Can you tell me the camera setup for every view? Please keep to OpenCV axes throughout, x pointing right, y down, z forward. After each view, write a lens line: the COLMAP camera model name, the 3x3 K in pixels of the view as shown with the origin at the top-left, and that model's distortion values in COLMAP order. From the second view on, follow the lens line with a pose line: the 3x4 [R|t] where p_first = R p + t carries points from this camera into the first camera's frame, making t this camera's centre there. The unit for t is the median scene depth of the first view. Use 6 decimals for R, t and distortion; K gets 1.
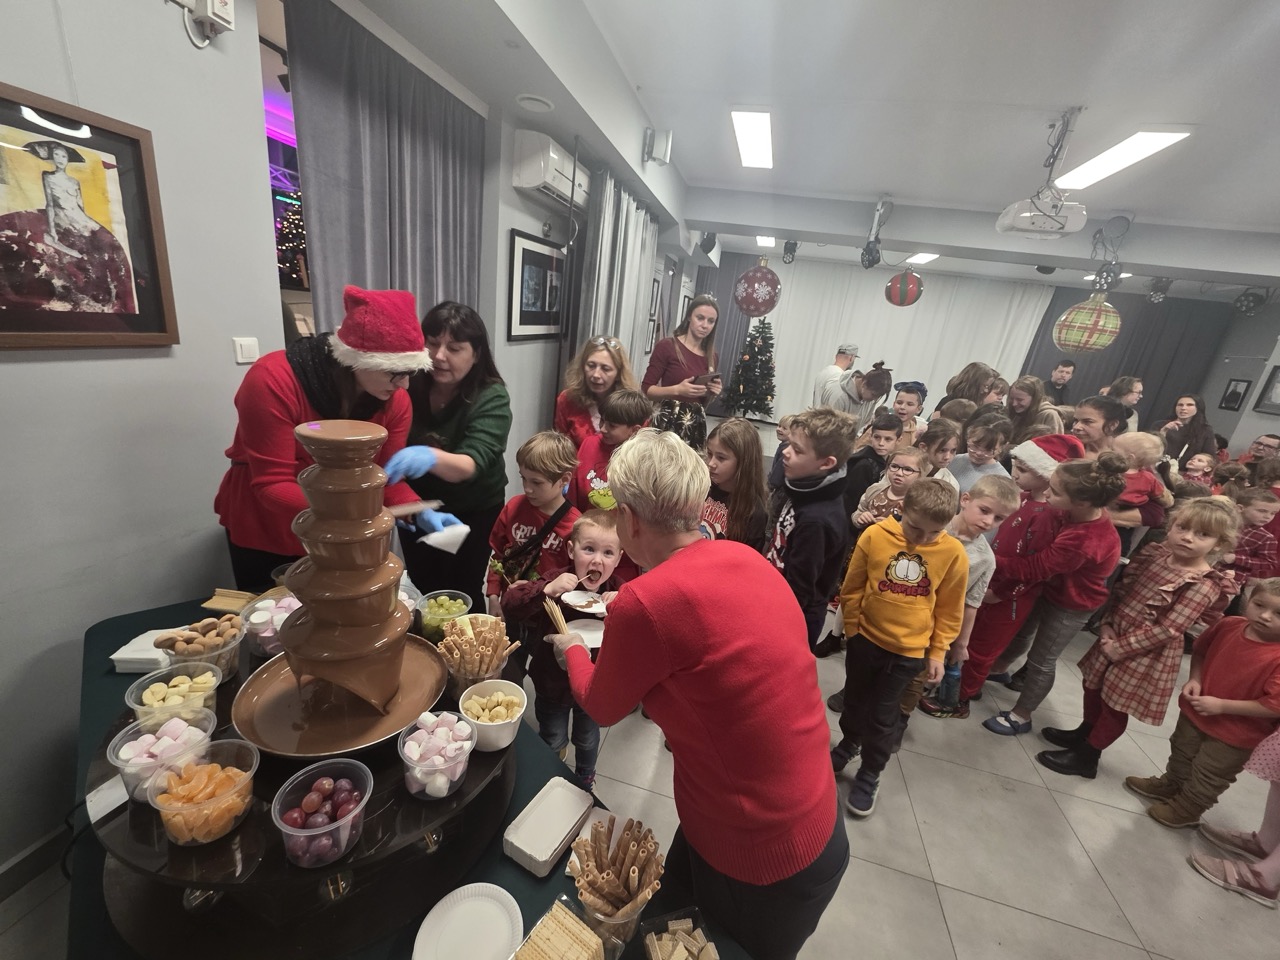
lens RADIAL K [[518.5, 0, 634.5], [0, 518.5, 478.0], [0, 0, 1]] dist [0.003591, 0.000570]
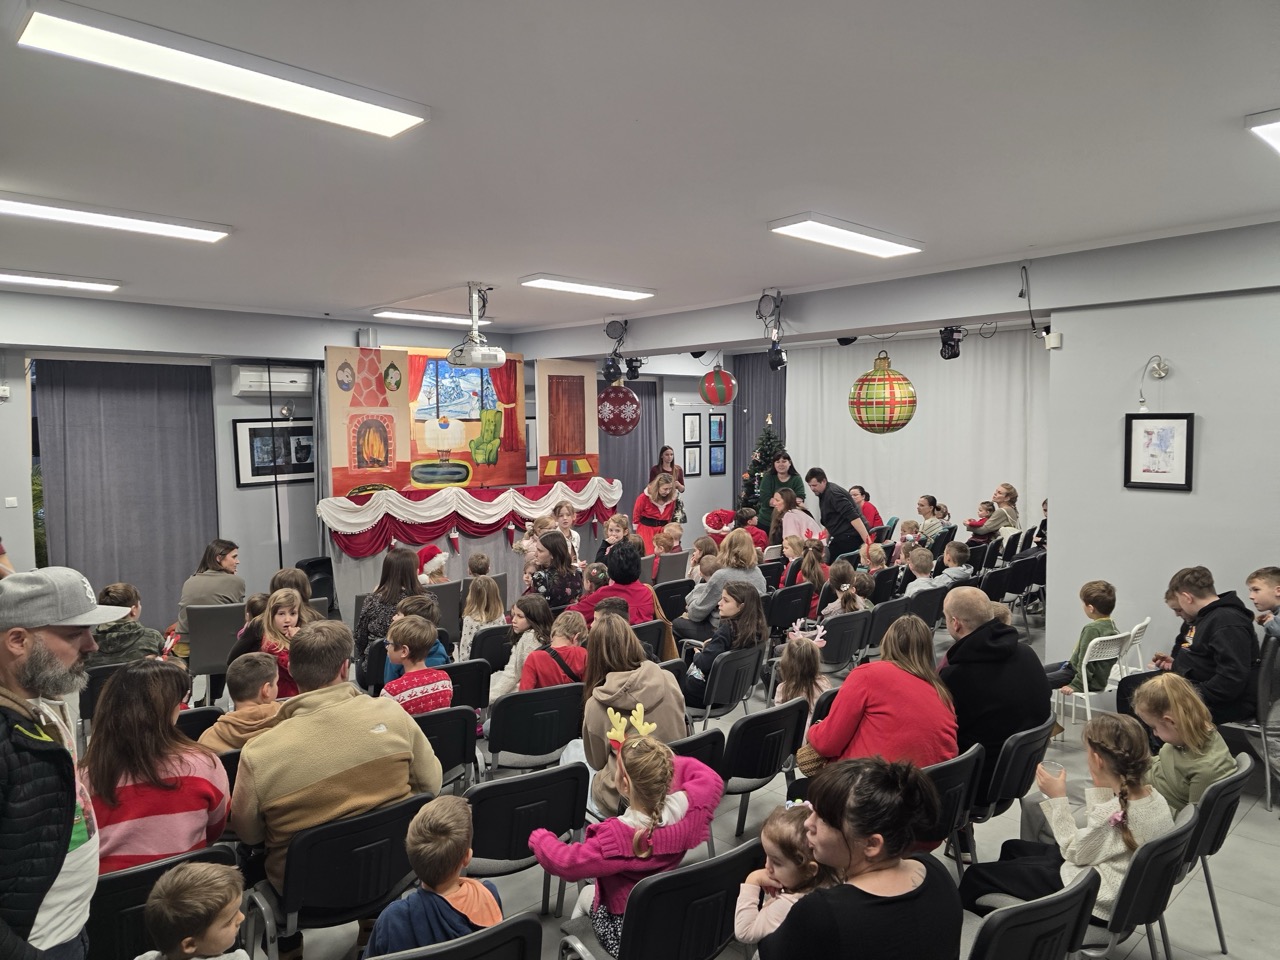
lens RADIAL K [[862.0, 0, 663.0], [0, 862.0, 469.2], [0, 0, 1]] dist [0.065442, -0.054230]
pose [[0.834339, -0.107160, -0.540736, 3.171350], [-0.050078, 0.962133, -0.267940, 0.440724], [0.548972, 0.250631, 0.797379, -0.516822]]
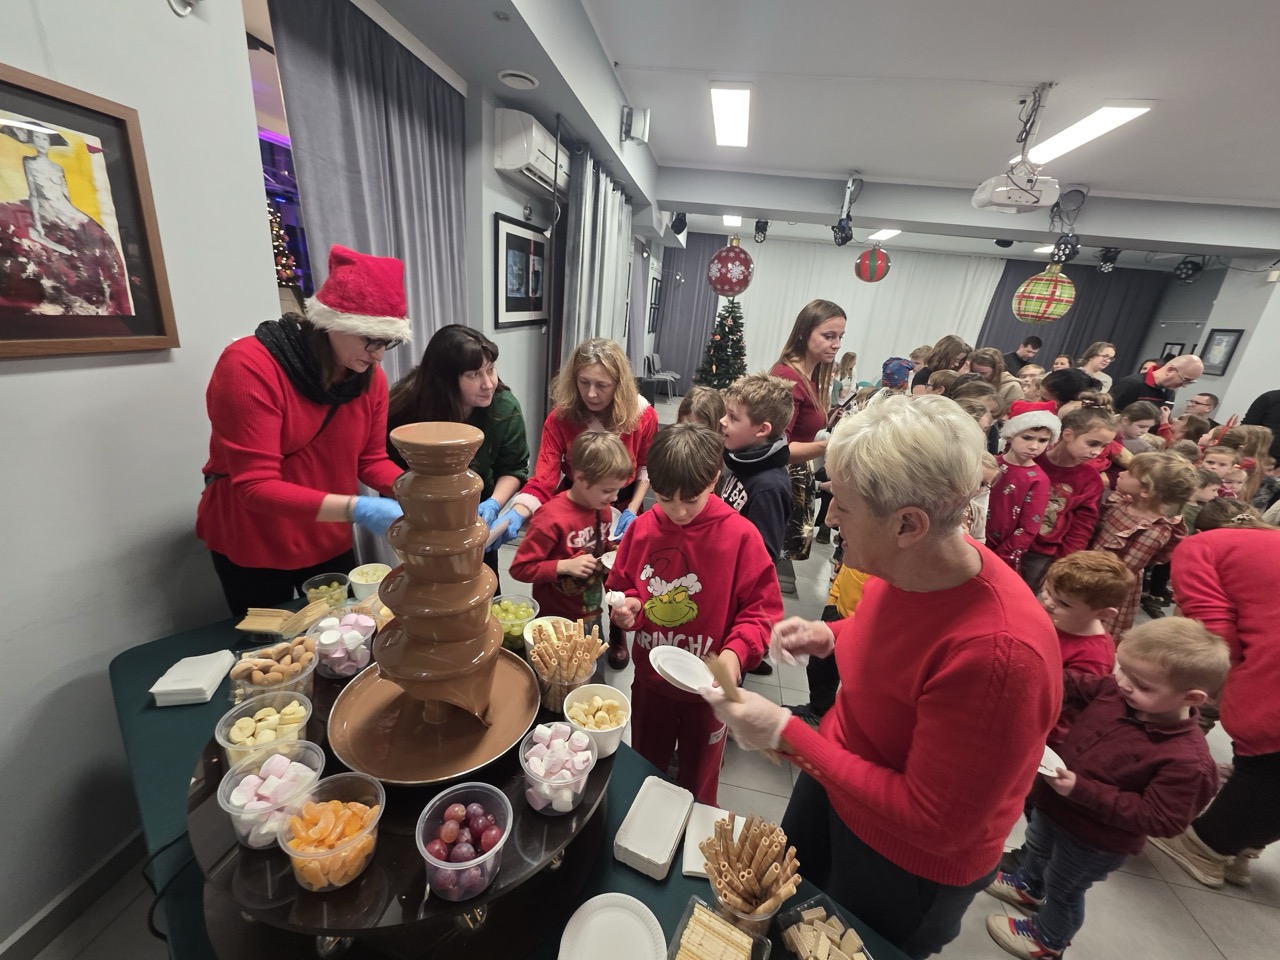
lens RADIAL K [[518.5, 0, 636.3], [0, 518.5, 474.9], [0, 0, 1]] dist [0.003591, 0.000570]
pose [[0.996255, -0.053252, 0.068114, -0.094445], [0.051600, 0.998335, 0.025792, -0.008823], [-0.069374, -0.022181, 0.997344, 0.015535]]
